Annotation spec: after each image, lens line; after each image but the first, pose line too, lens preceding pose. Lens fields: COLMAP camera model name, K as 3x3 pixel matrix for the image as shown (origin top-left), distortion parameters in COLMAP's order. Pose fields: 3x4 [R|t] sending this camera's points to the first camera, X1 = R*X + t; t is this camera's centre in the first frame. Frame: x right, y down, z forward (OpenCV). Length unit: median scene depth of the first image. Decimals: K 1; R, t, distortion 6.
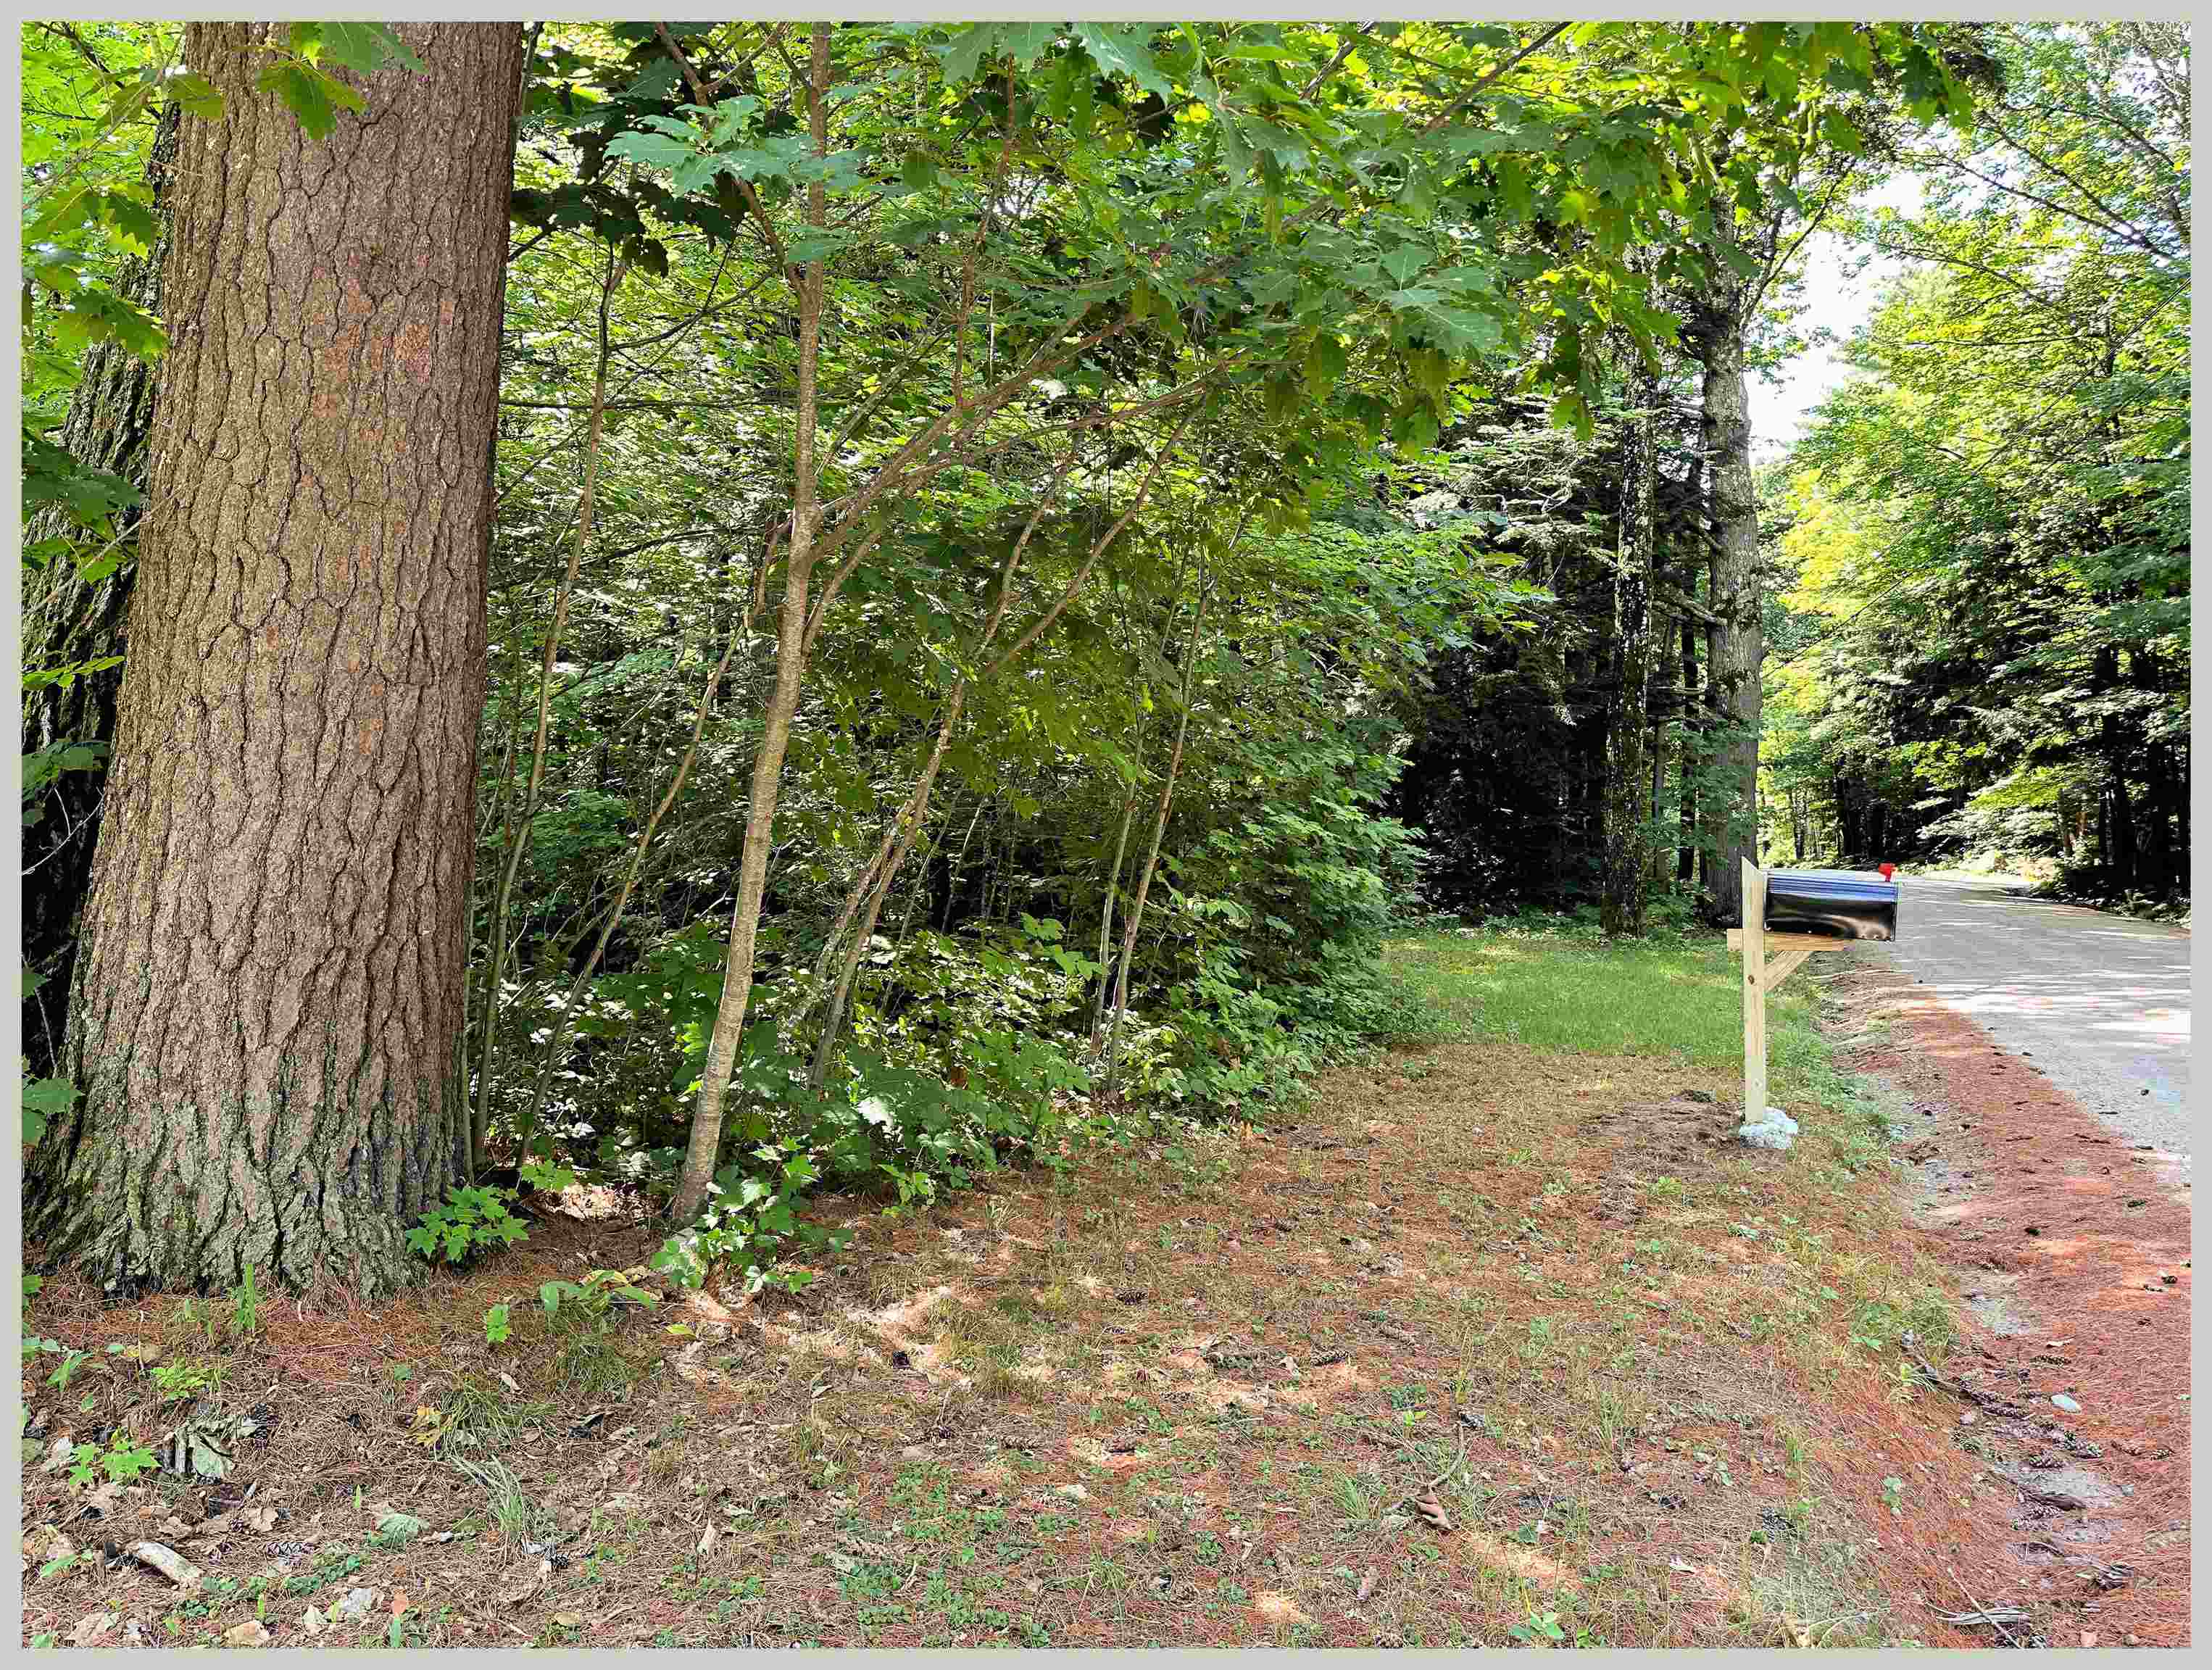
lens RADIAL K [[1549.4, 0, 1139.4], [0, 1549.4, 830.9], [0, 0, 1]] dist [0.118360, -0.171626]
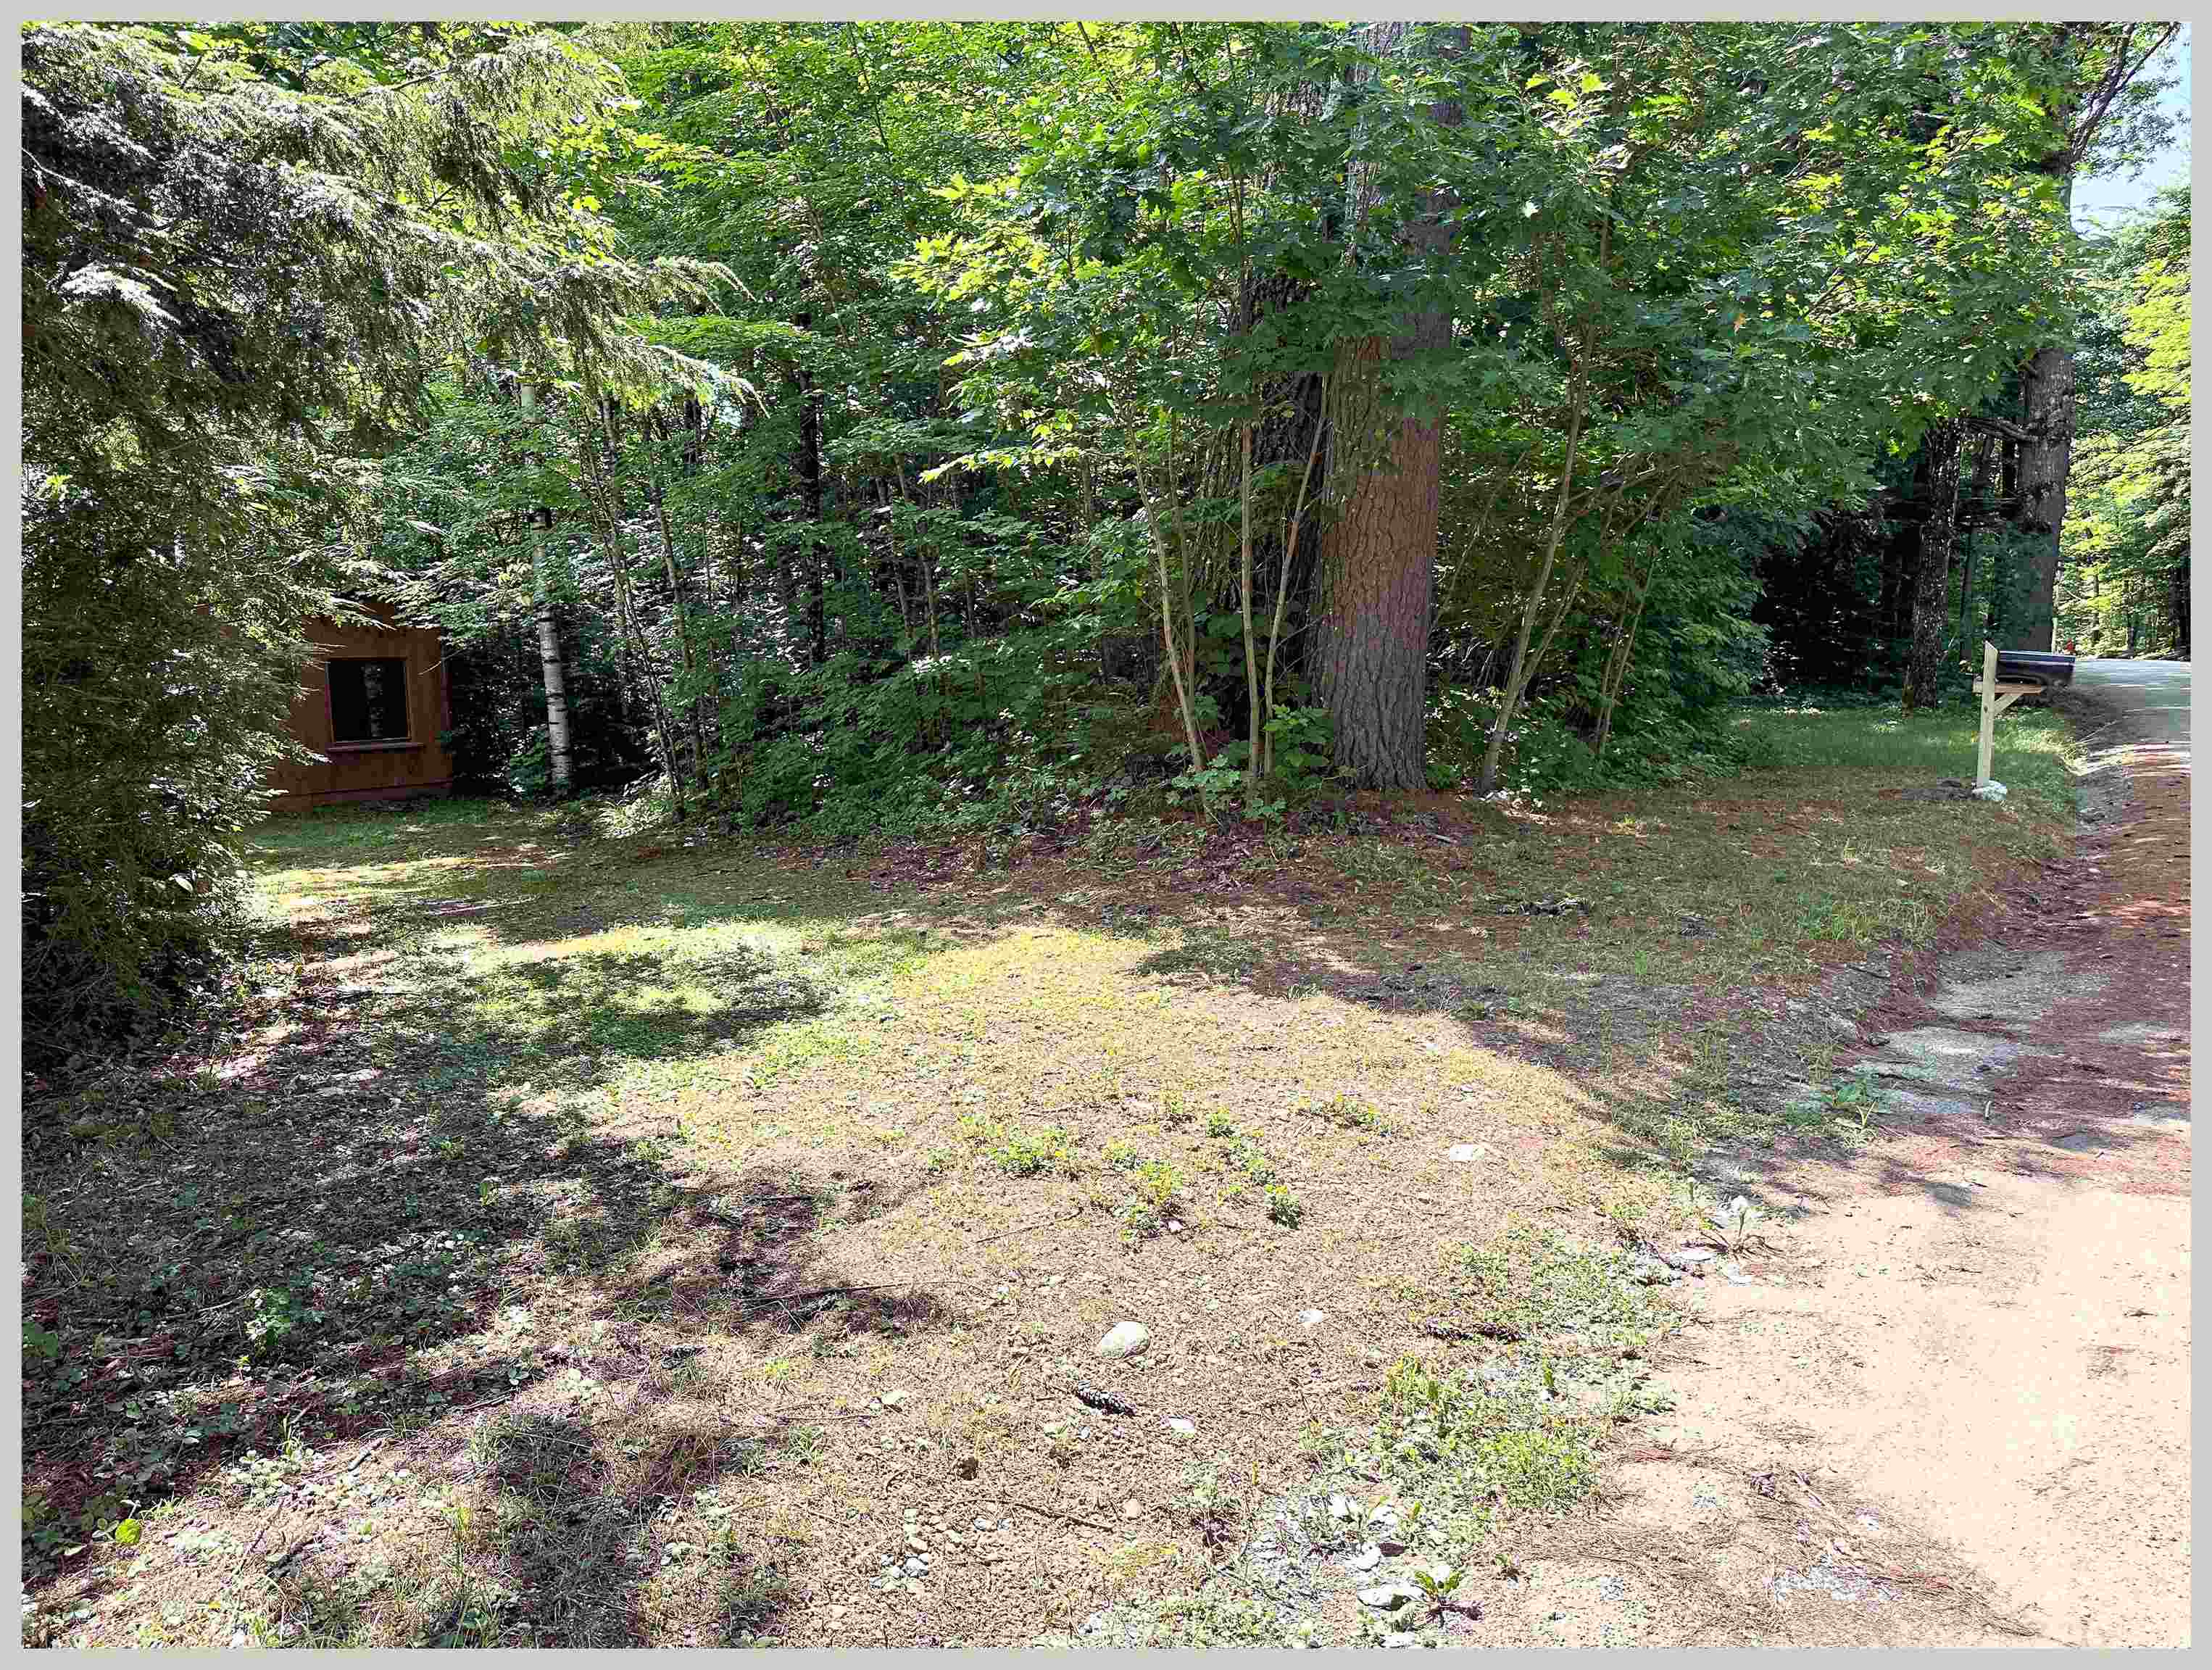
lens RADIAL K [[1549.4, 0, 1139.4], [0, 1549.4, 830.9], [0, 0, 1]] dist [0.118360, -0.171626]
pose [[0.985892, 0.018077, -0.166404, -0.035967], [0.003887, 0.991411, 0.130726, -0.000987], [0.167338, -0.129528, 0.977354, -0.129693]]
